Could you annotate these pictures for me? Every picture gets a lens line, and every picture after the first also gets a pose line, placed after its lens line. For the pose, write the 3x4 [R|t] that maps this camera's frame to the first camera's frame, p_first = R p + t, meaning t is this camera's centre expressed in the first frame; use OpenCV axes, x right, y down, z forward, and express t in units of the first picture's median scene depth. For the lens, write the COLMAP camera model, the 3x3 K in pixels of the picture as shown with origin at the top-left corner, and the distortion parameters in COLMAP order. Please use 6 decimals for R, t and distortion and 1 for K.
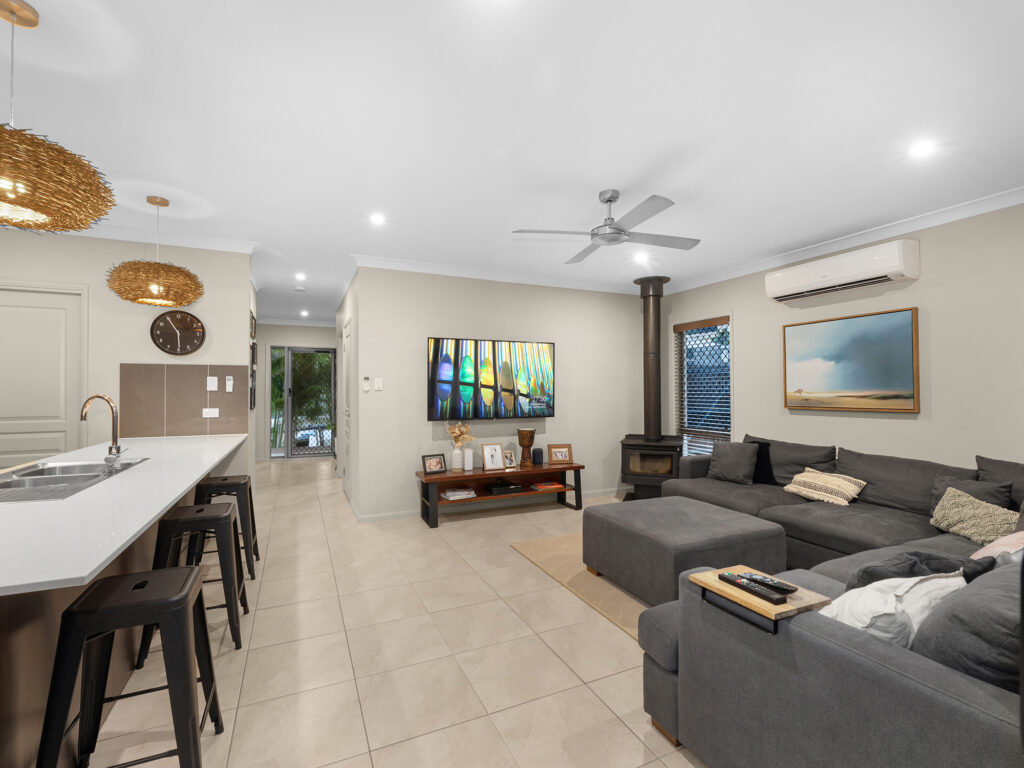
lens RADIAL K [[497.0, 0, 515.4], [0, 497.0, 388.8], [0, 0, 1]] dist [0.000843, 0.000029]
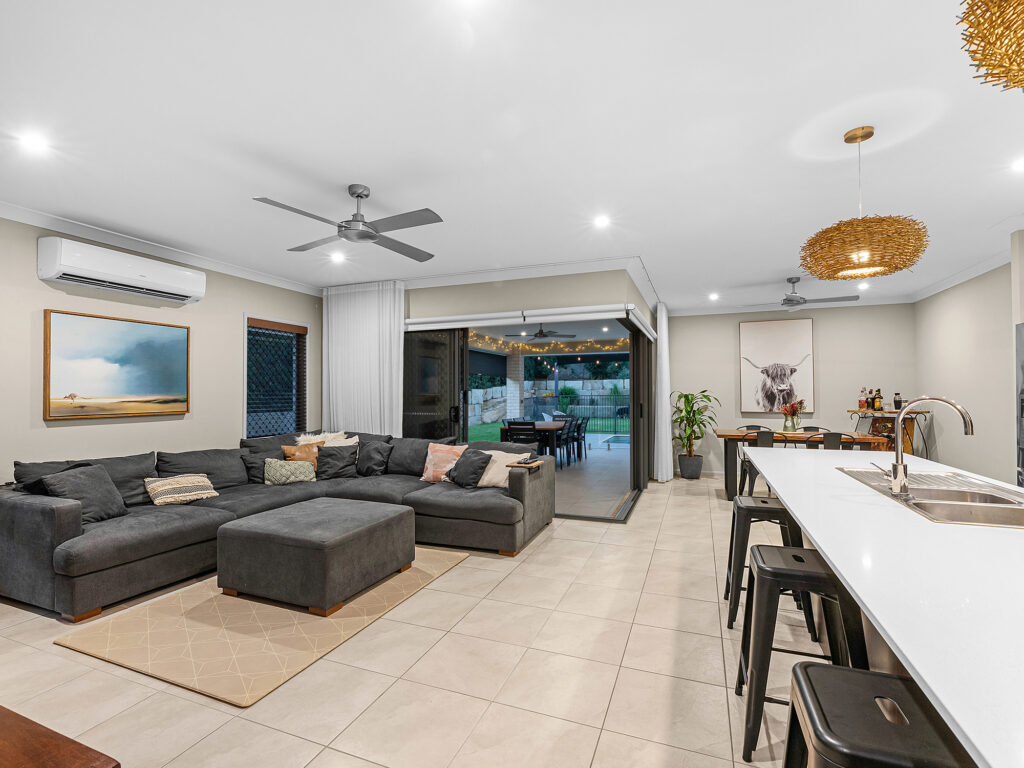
lens RADIAL K [[497.0, 0, 515.4], [0, 497.0, 388.8], [0, 0, 1]] dist [0.000843, 0.000029]
pose [[-0.714774, 0.009869, 0.699285, -0.586317], [0.002983, 0.999934, -0.011062, 0.003470], [-0.699349, -0.005821, -0.714757, 1.243351]]
